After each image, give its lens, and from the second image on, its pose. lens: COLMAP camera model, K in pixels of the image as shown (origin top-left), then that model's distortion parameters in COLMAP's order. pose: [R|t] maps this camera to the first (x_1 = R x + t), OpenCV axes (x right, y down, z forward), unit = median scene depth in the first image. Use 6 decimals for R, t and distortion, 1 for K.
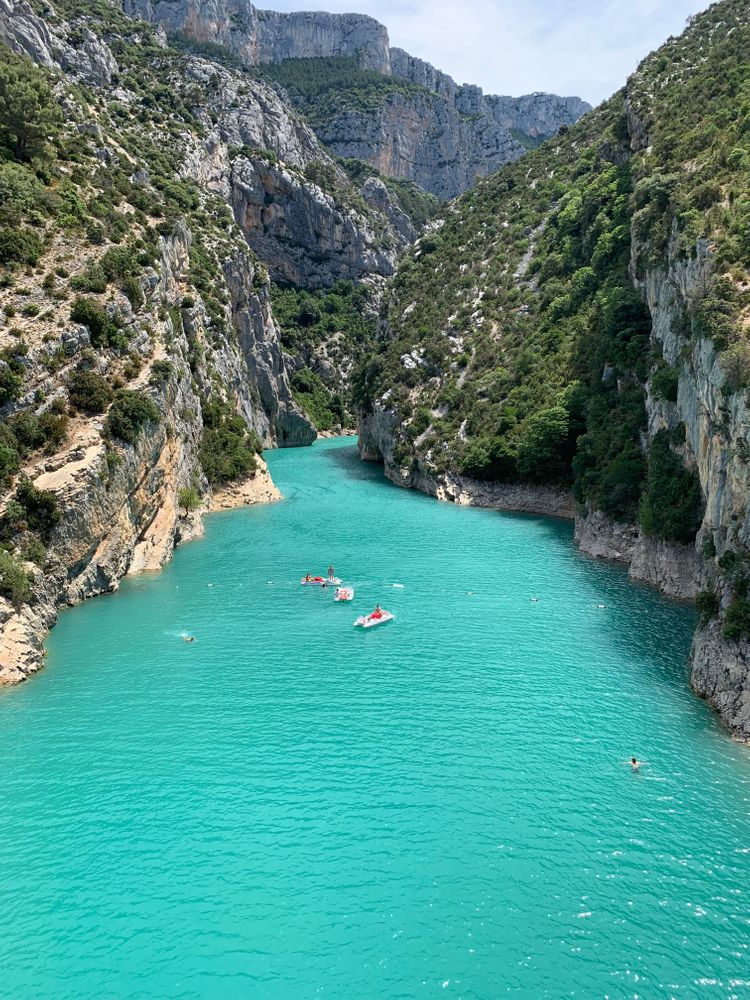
lens RADIAL K [[759.7, 0, 374.9], [0, 759.7, 500.7], [0, 0, 1]] dist [0.000104, -0.001383]
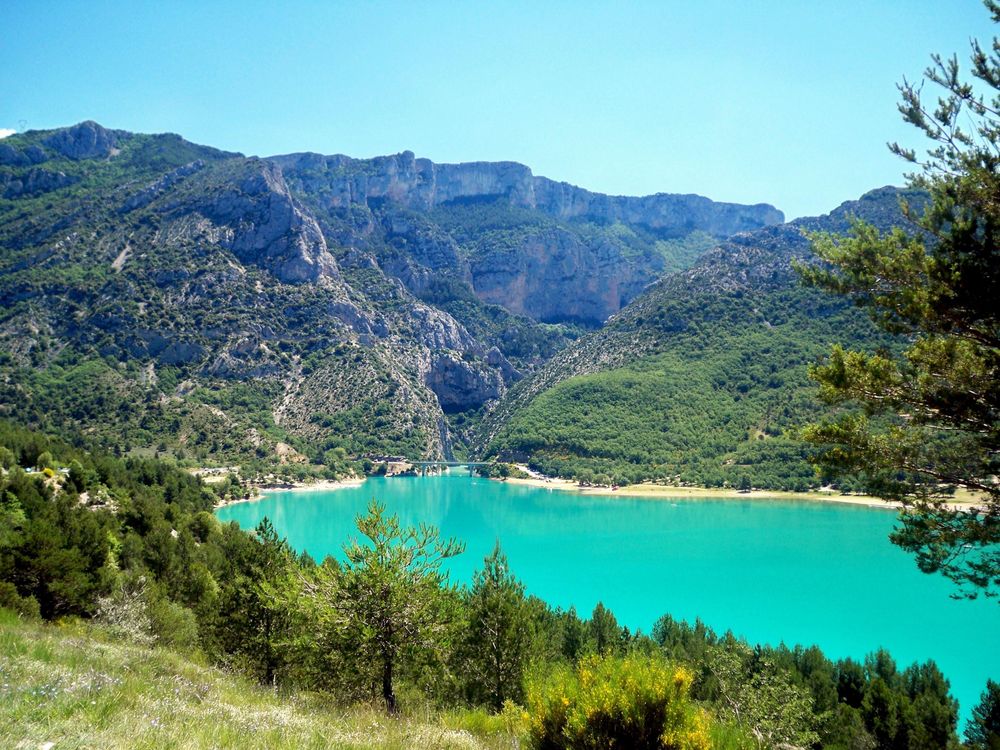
lens RADIAL K [[759.7, 0, 500.6], [0, 759.7, 375.6], [0, 0, 1]] dist [0.000104, -0.001383]
pose [[0.998716, -0.005181, -0.050398, 0.040322], [-0.005706, 0.976925, -0.213505, 0.036692], [0.050341, 0.213518, 0.975641, -0.351115]]
